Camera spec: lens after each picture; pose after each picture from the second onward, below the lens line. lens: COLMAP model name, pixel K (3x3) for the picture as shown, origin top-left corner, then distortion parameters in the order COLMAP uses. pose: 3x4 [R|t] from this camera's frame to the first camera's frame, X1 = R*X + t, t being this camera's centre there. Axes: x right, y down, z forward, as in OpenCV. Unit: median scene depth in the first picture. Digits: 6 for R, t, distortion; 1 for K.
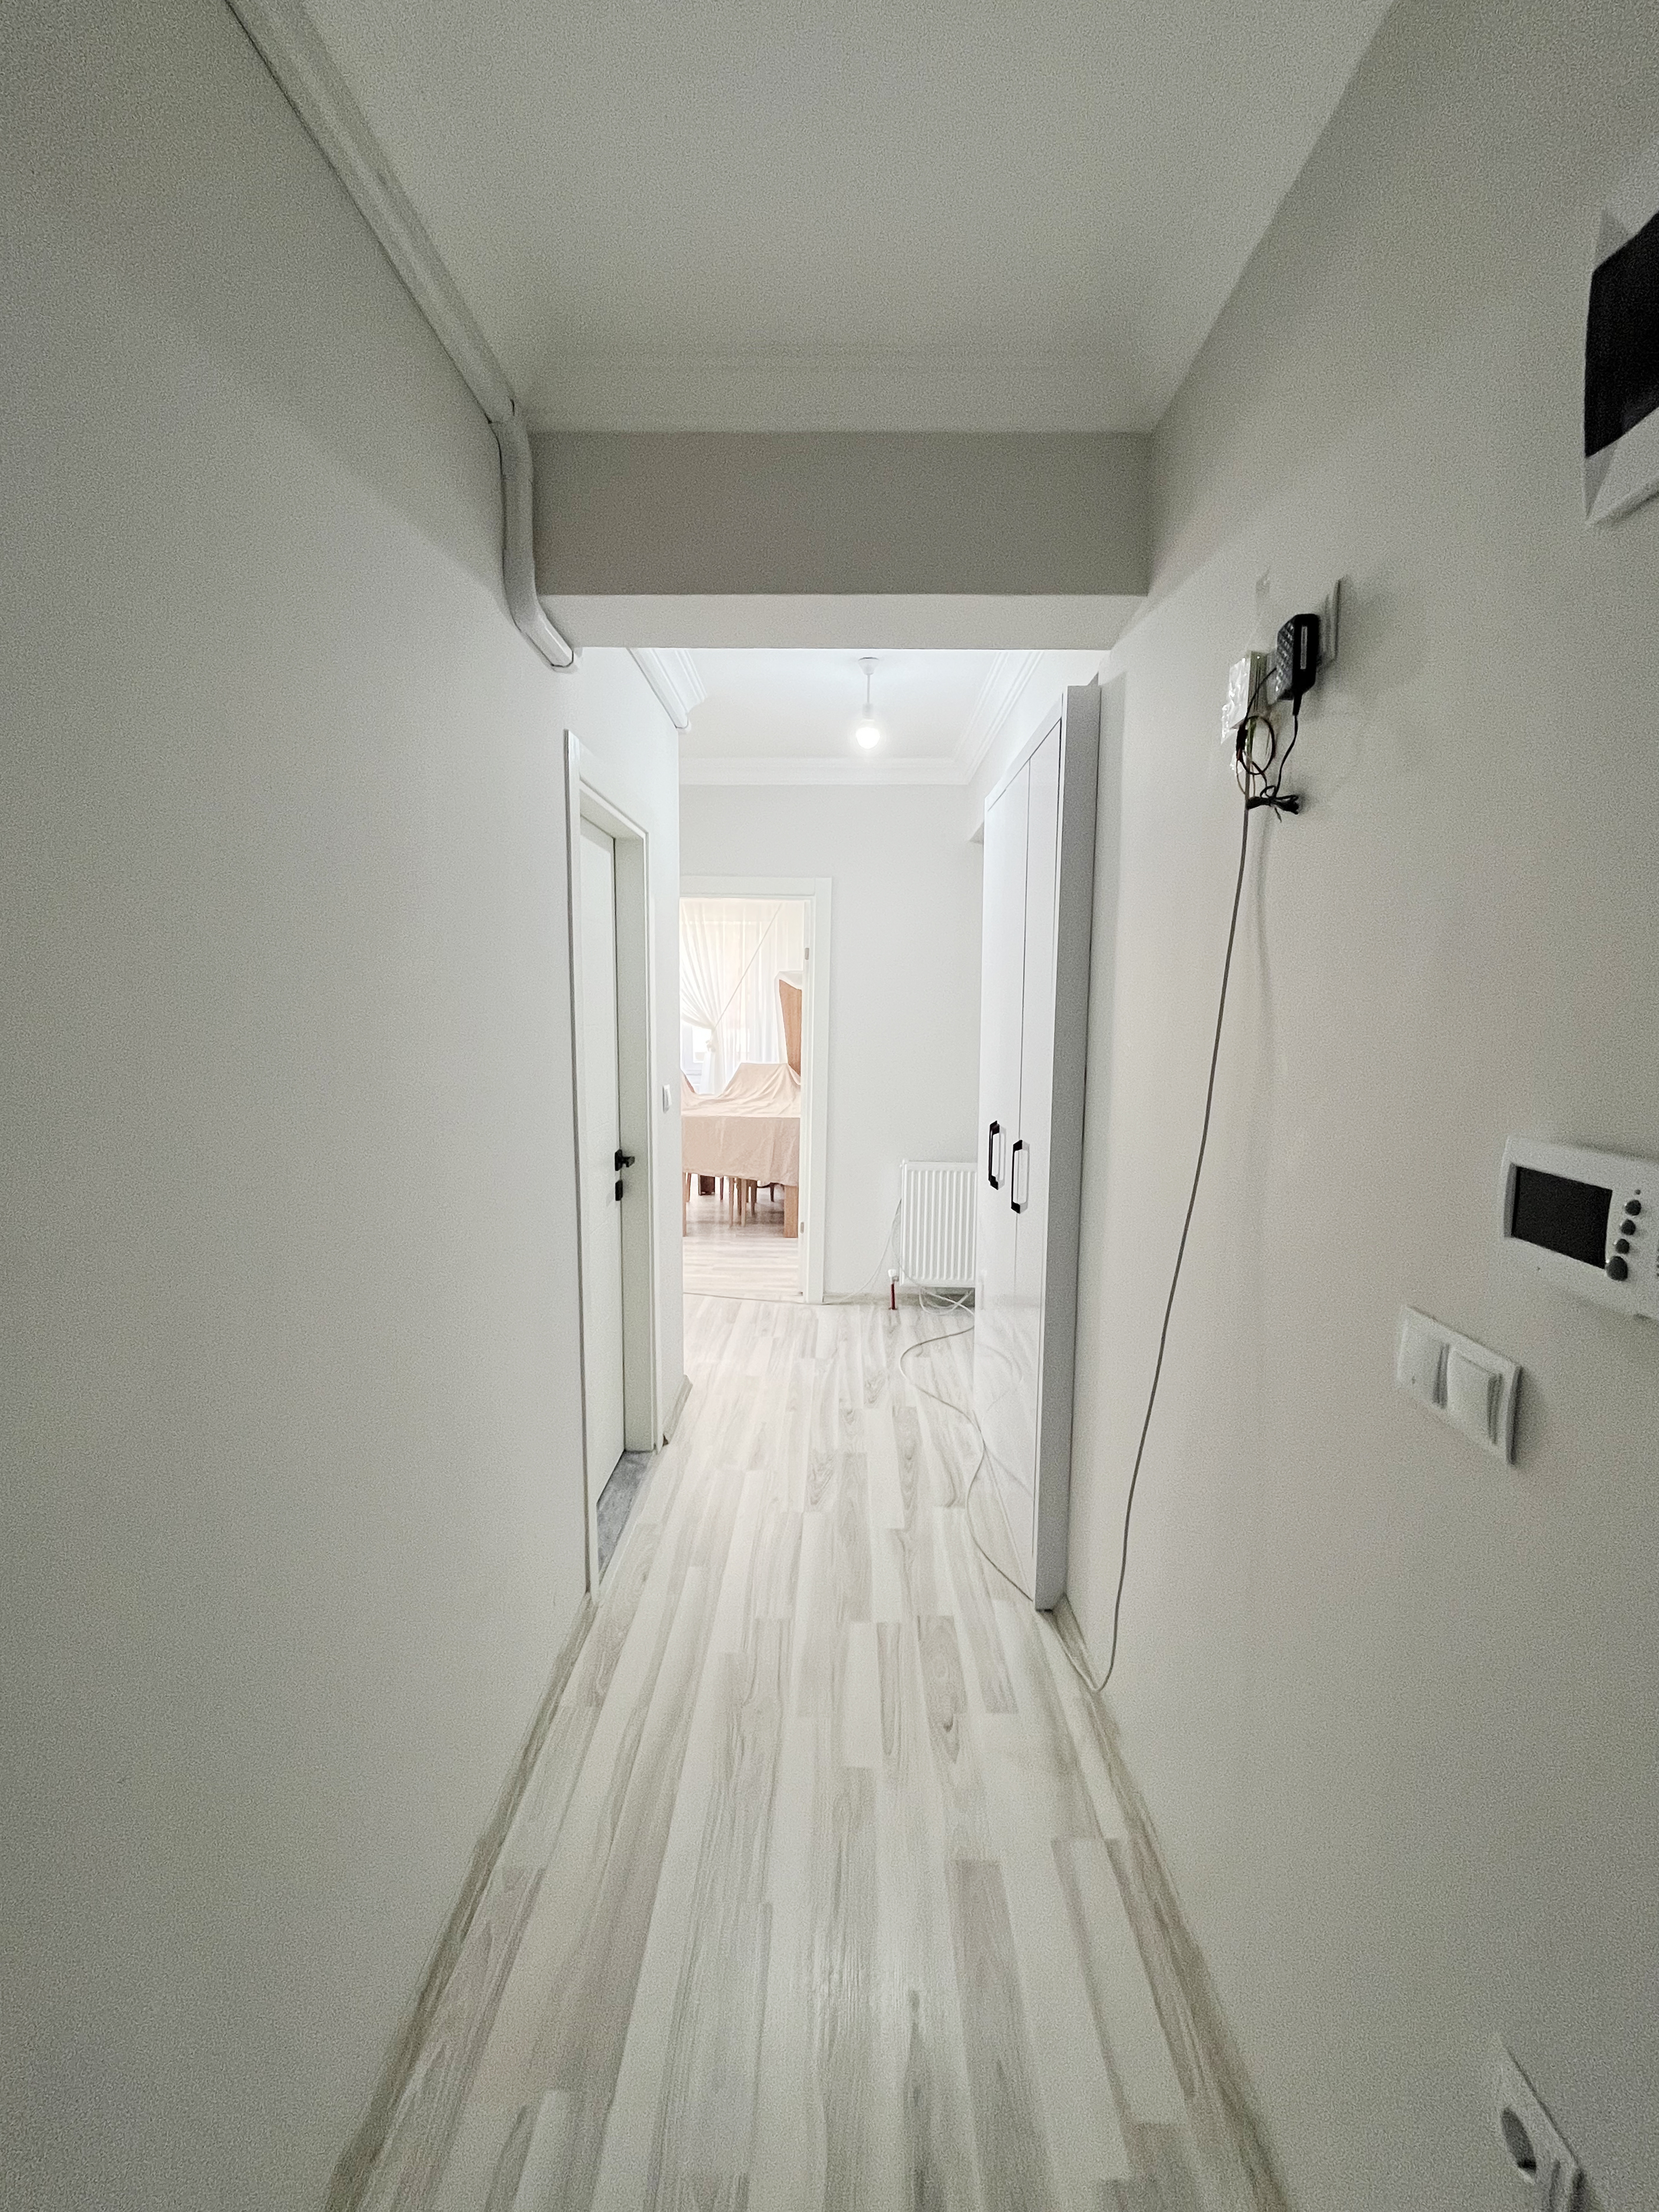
lens RADIAL K [[895.1, 0, 835.9], [0, 895.1, 1104.2], [0, 0, 1]] dist [0.000216, -0.000203]
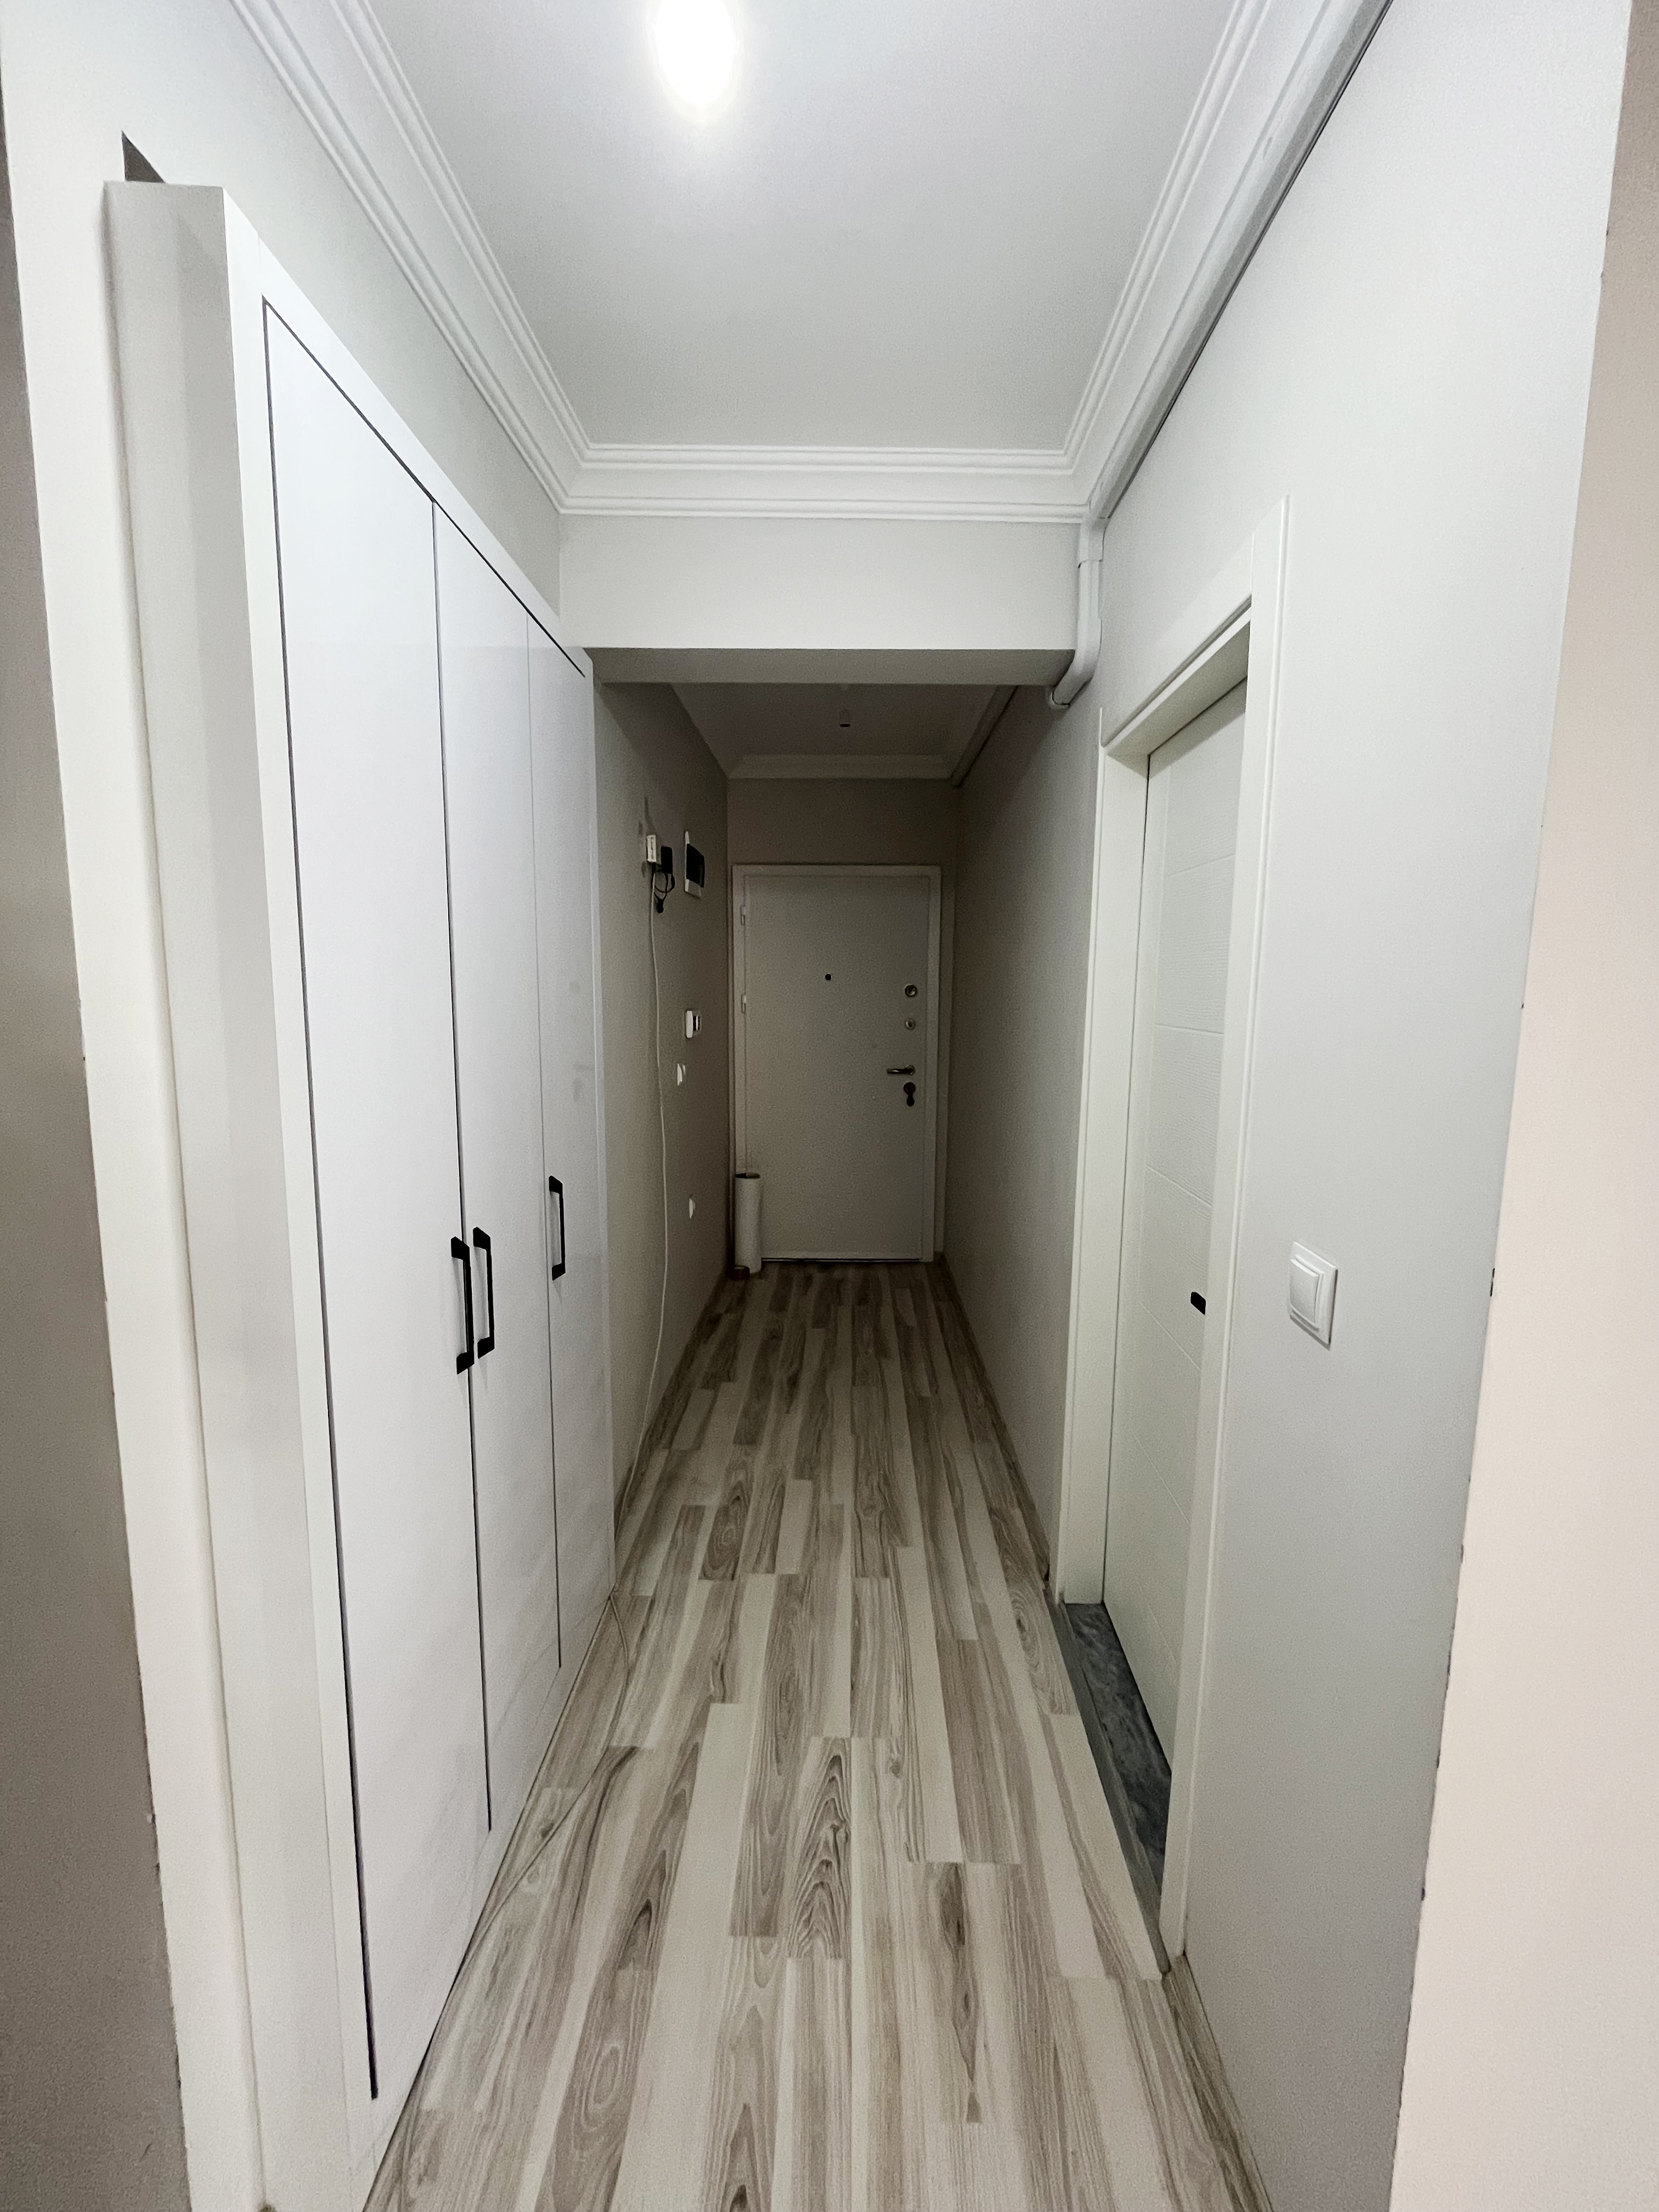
lens RADIAL K [[895.2, 0, 835.9], [0, 895.2, 1104.2], [0, 0, 1]] dist [0.000216, -0.000203]
pose [[-0.999799, -0.018414, 0.007926, -0.026814], [-0.015914, 0.969447, 0.244783, -0.227136], [-0.012192, 0.244607, -0.969546, 1.956898]]
